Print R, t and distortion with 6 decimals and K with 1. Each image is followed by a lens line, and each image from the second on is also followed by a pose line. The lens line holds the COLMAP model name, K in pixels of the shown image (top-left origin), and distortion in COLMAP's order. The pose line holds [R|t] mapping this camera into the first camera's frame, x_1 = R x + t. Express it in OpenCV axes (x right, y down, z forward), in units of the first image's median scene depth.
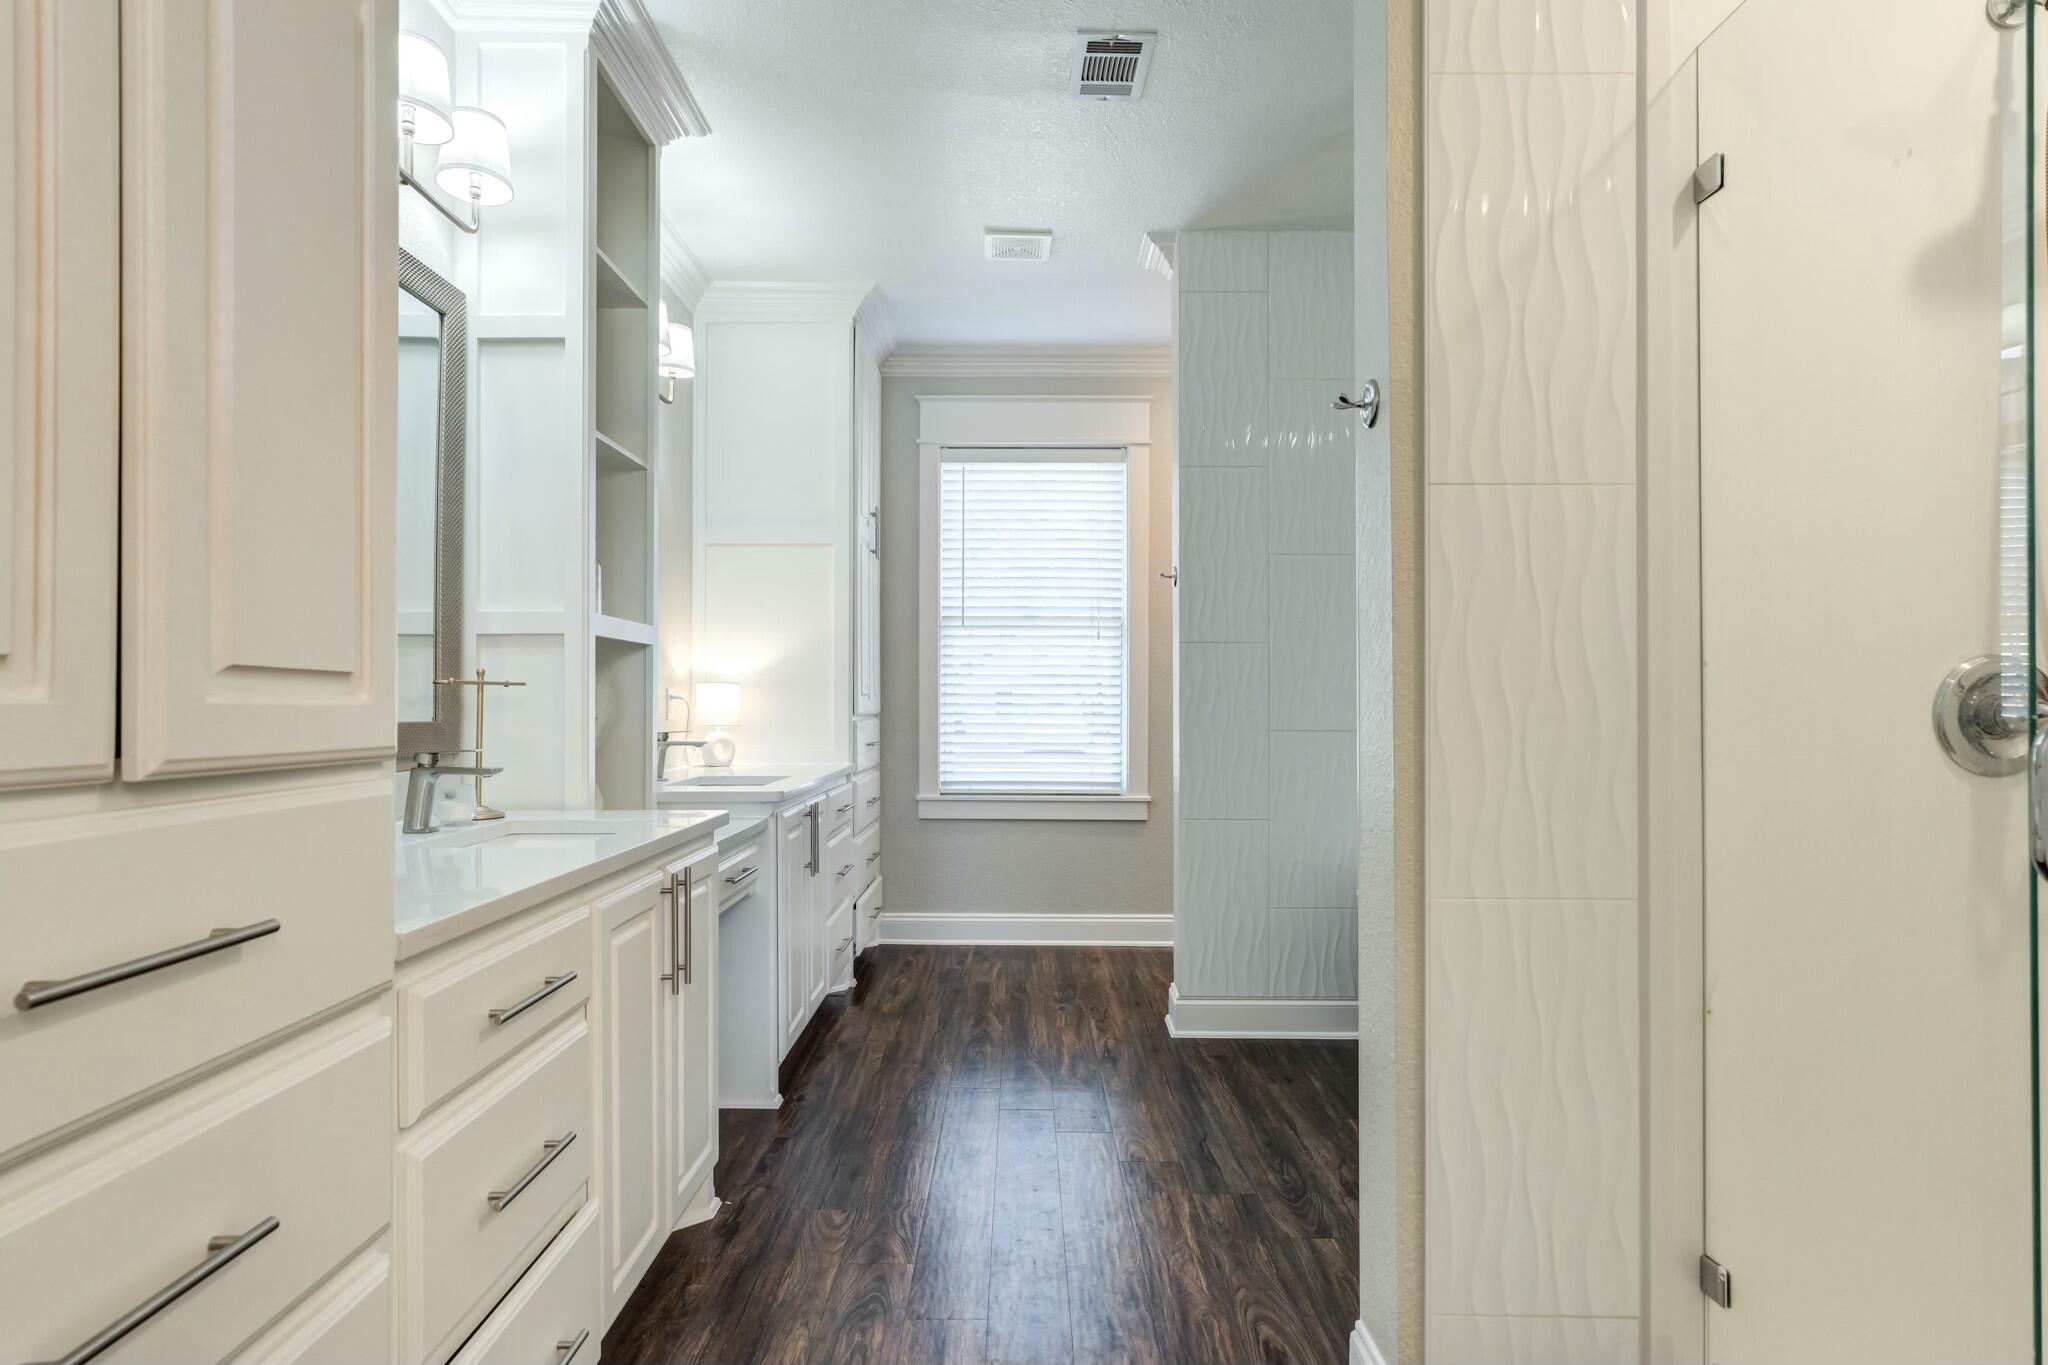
lens RADIAL K [[965.3, 0, 1040.1], [0, 965.3, 692.1], [0, 0, 1]] dist [-0.057673, 0.031892]
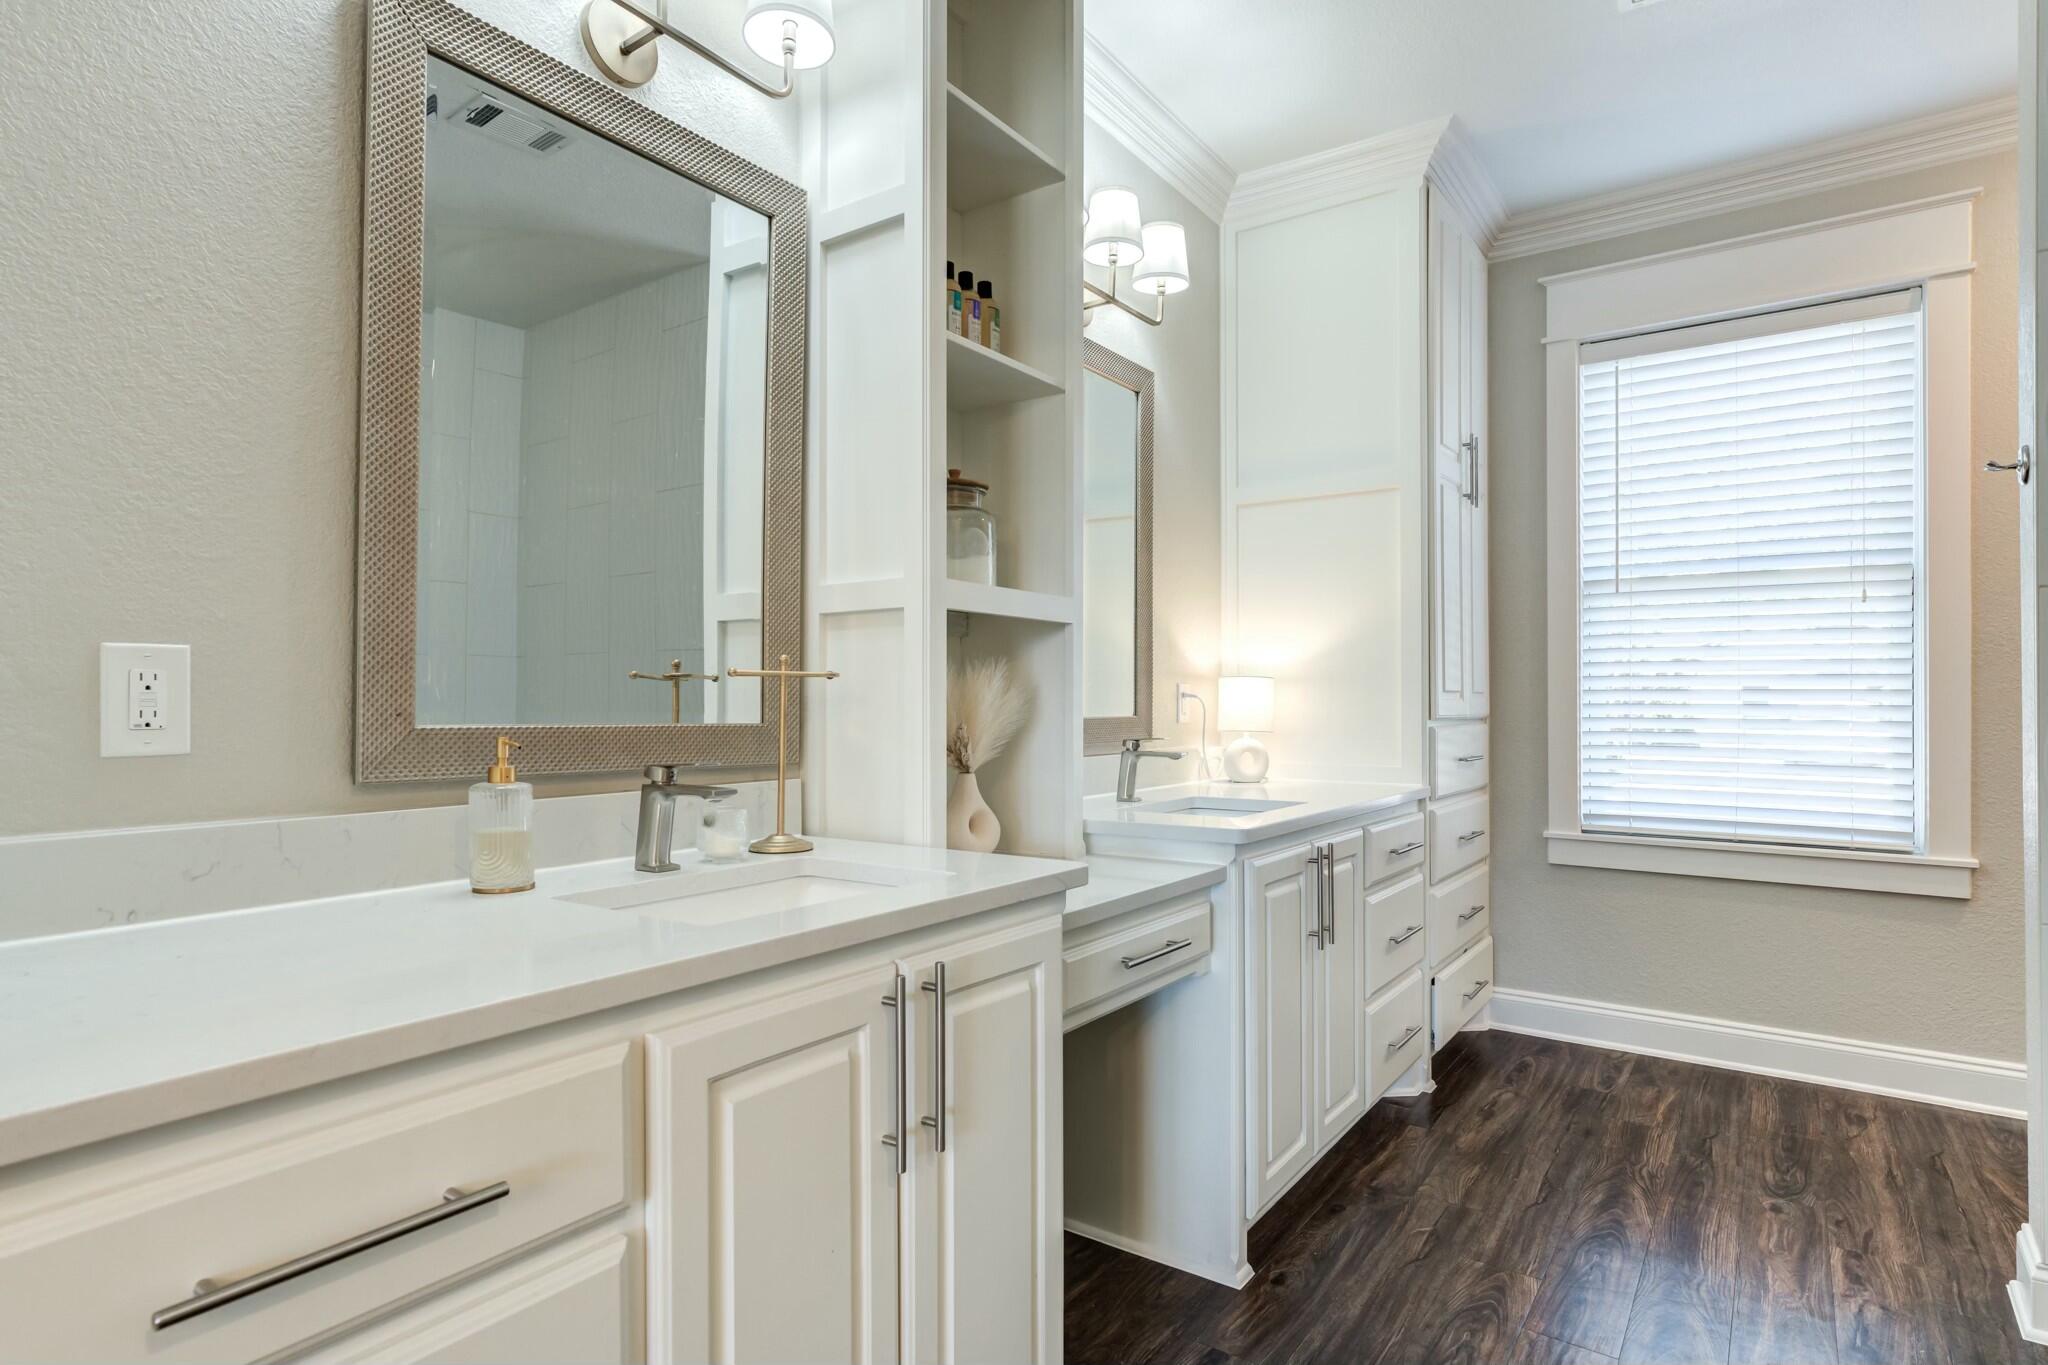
lens RADIAL K [[1056.3, 0, 1018.5], [0, 1056.3, 692.4], [0, 0, 1]] dist [-0.013995, 0.007229]
pose [[0.806284, -0.004811, -0.591509, 0.029098], [0.005039, 0.999987, -0.001265, 0.002899], [0.591507, -0.001960, 0.806298, 0.175156]]
